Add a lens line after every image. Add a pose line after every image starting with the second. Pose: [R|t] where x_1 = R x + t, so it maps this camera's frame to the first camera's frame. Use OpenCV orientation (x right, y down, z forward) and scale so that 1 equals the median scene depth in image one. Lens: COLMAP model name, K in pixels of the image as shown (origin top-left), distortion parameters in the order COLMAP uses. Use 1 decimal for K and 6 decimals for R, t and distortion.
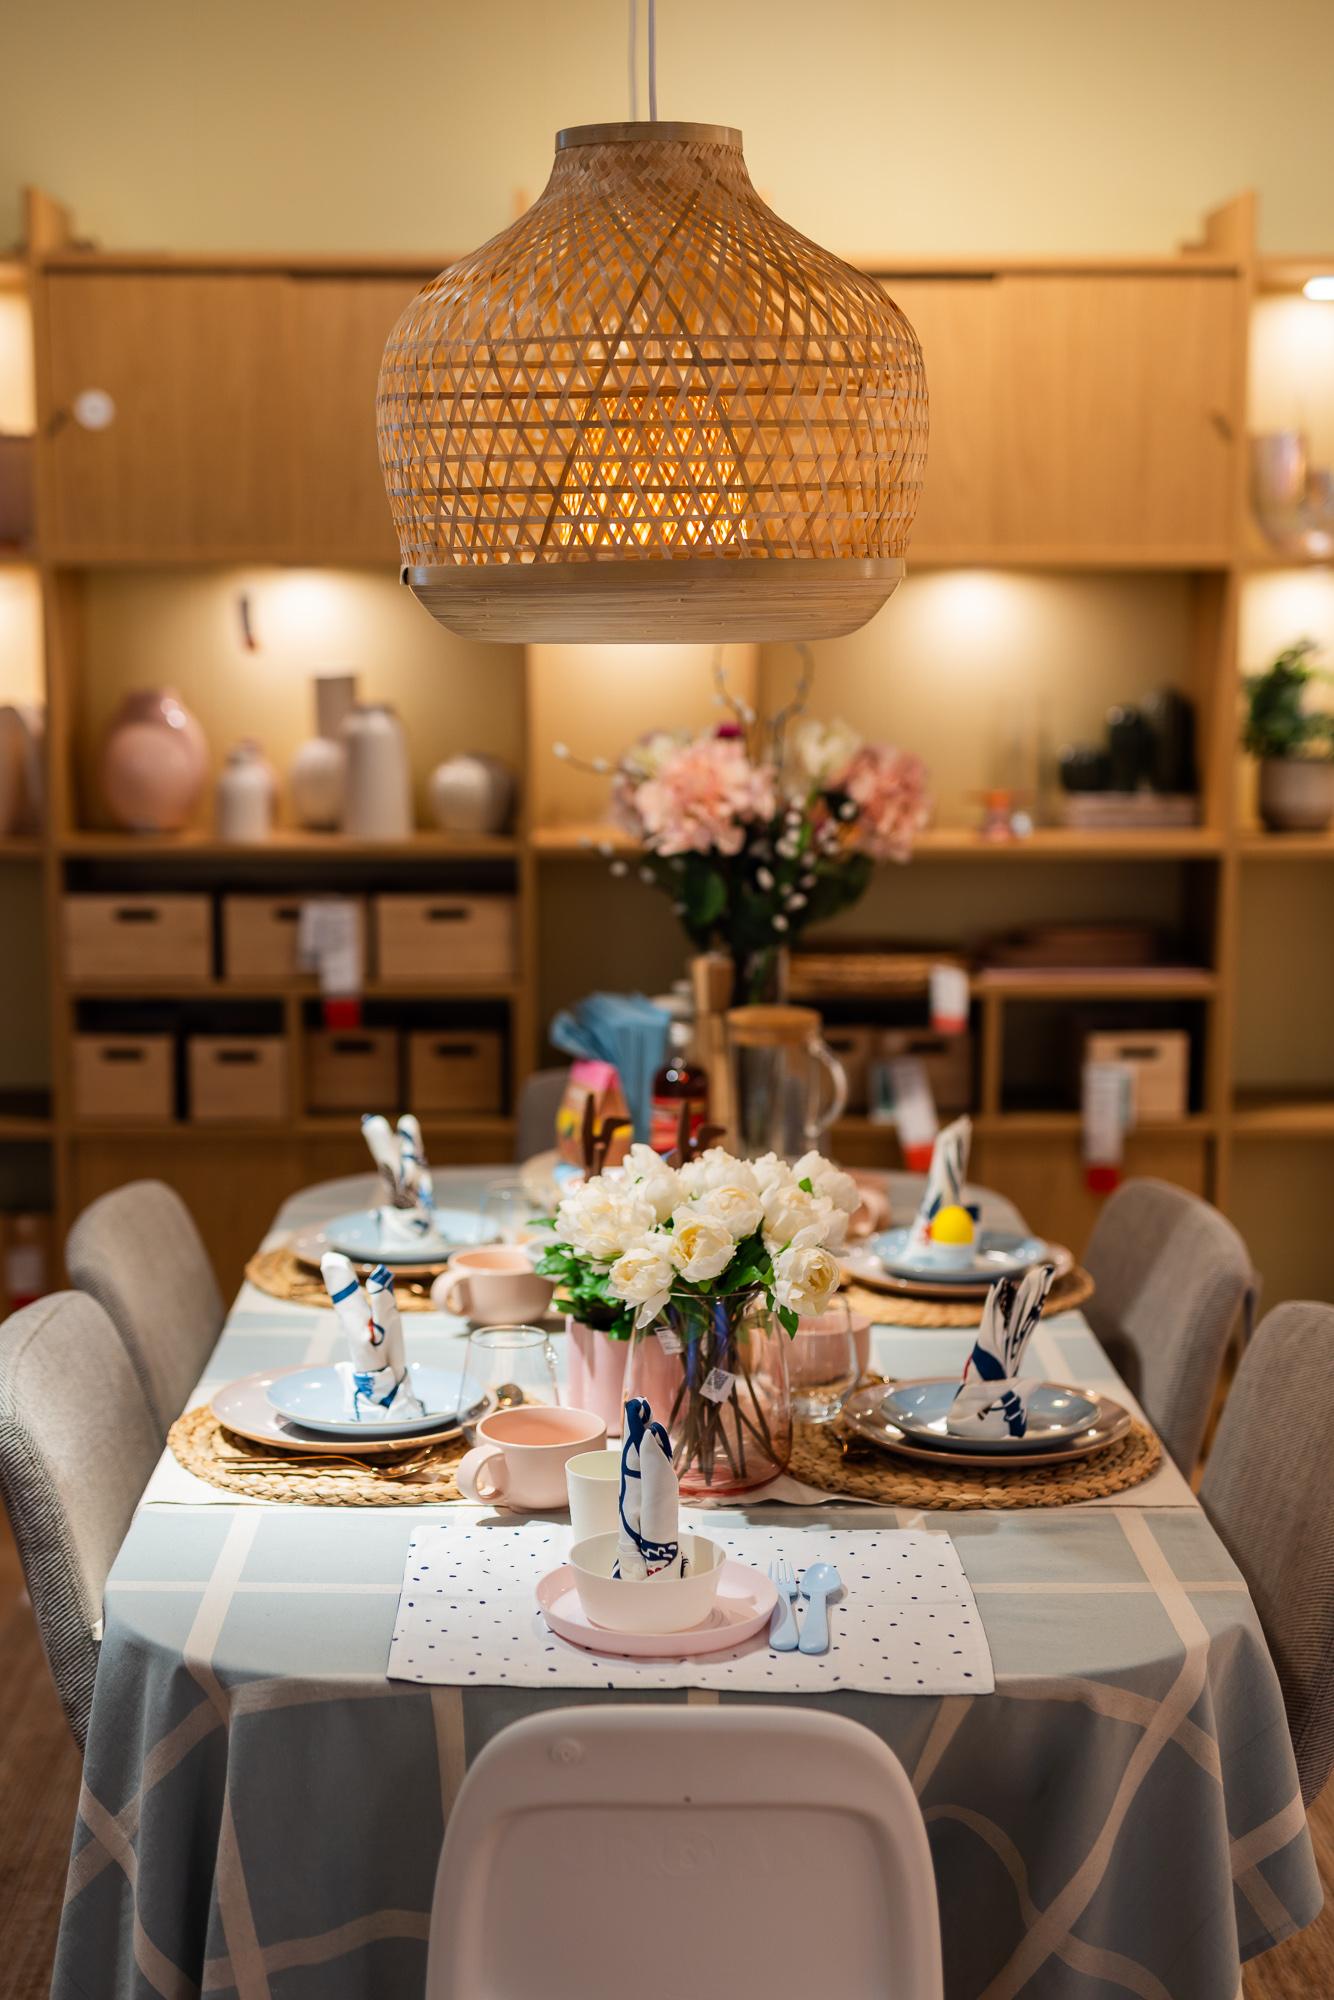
lens RADIAL K [[2907.8, 0, 667.0], [0, 2907.8, 1000.0], [0, 0, 1]] dist [0.014230, -0.065210]
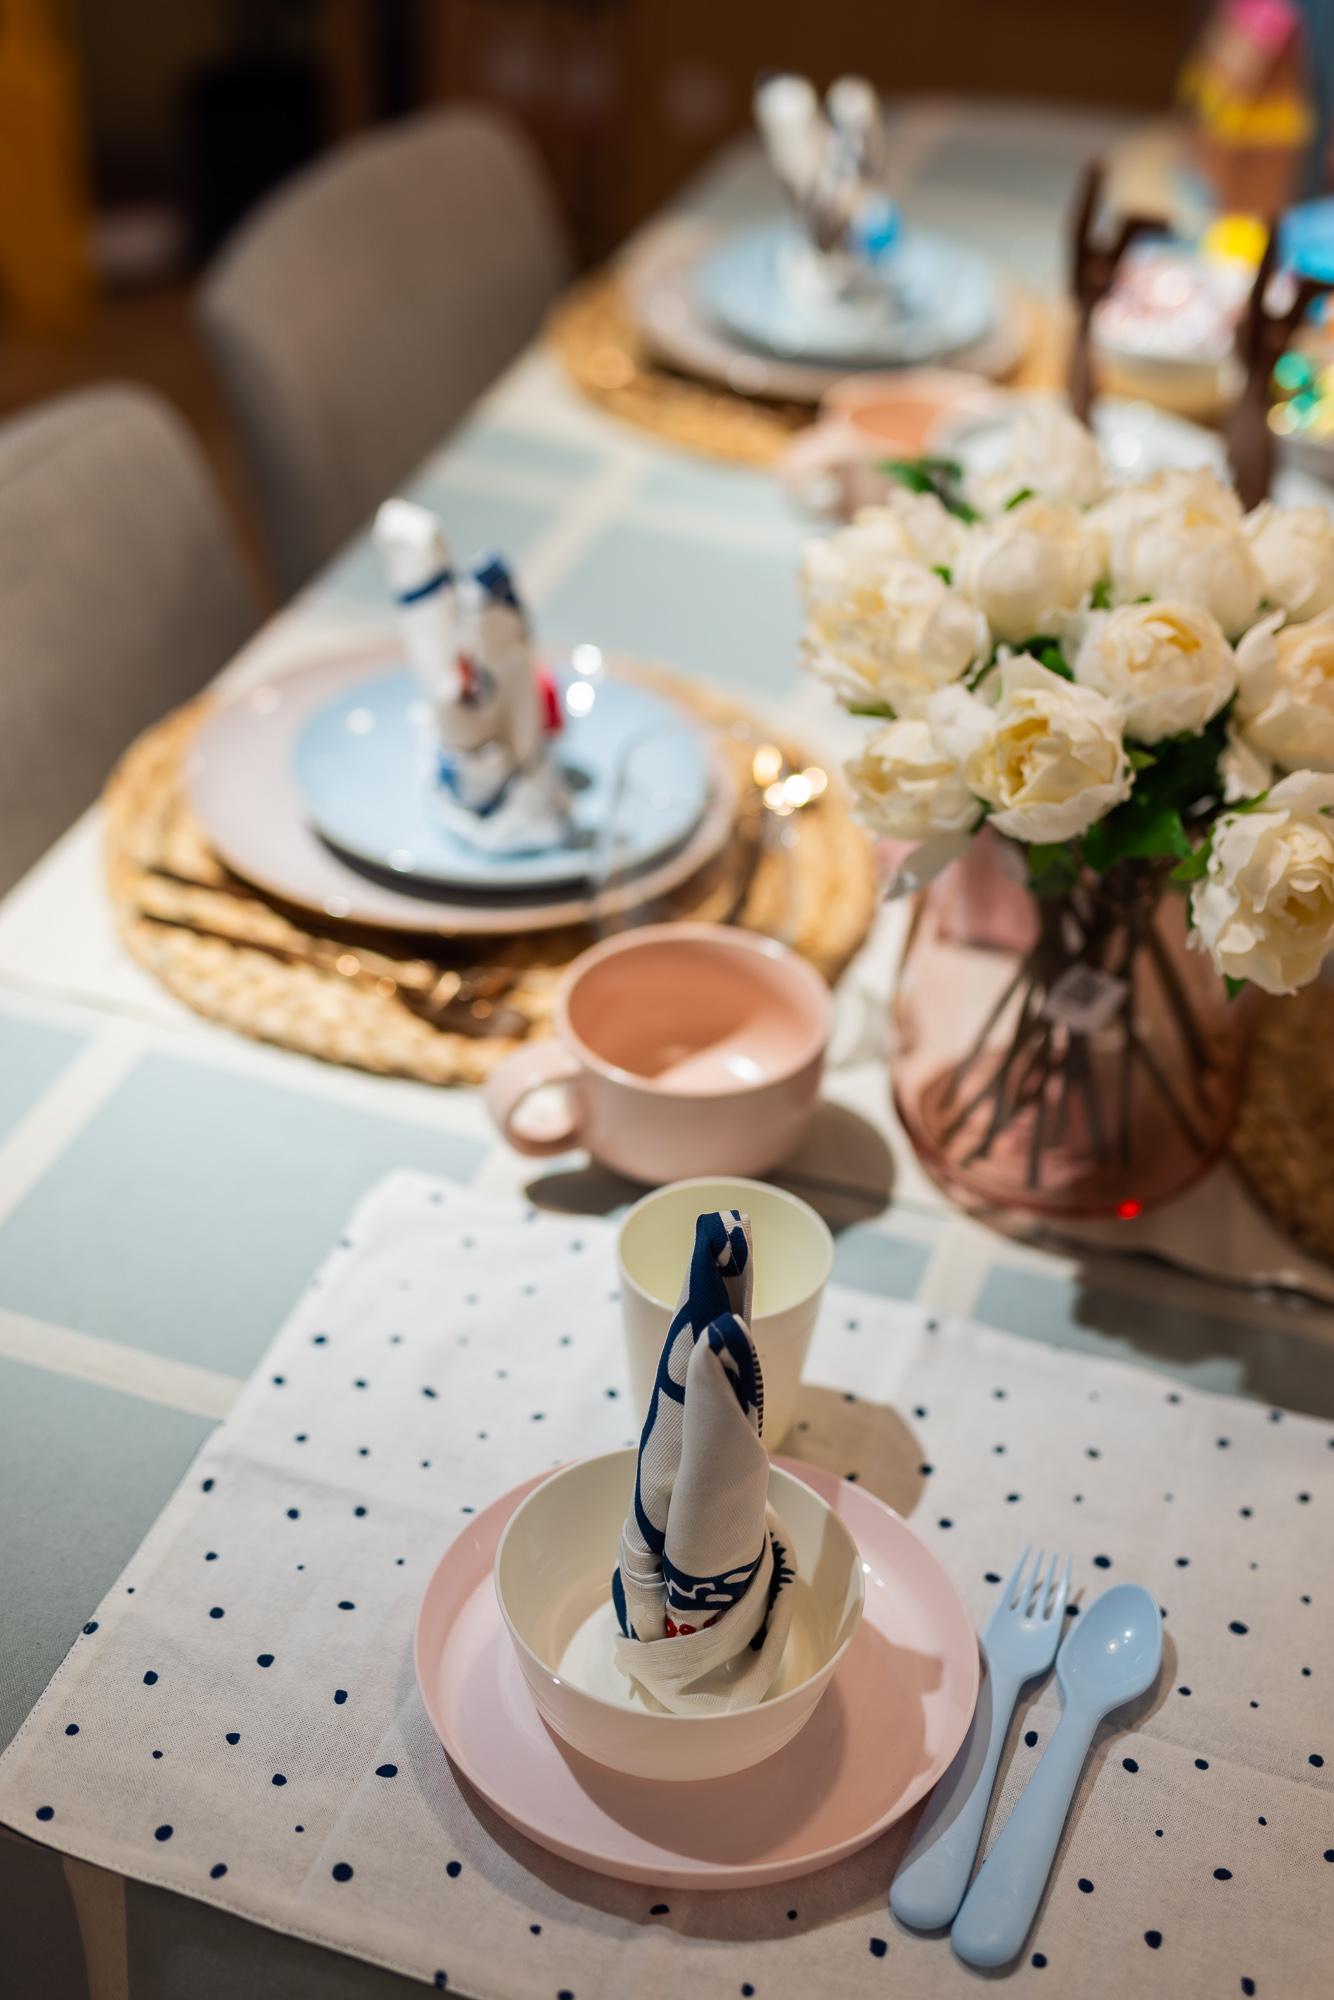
lens RADIAL K [[2907.8, 0, 667.0], [0, 2907.8, 1000.0], [0, 0, 1]] dist [0.014230, -0.065210]
pose [[0.944834, 0.223024, -0.239892, 0.066859], [-0.098417, 0.891843, 0.441508, -0.063765], [0.312413, -0.393542, 0.864594, 0.596740]]
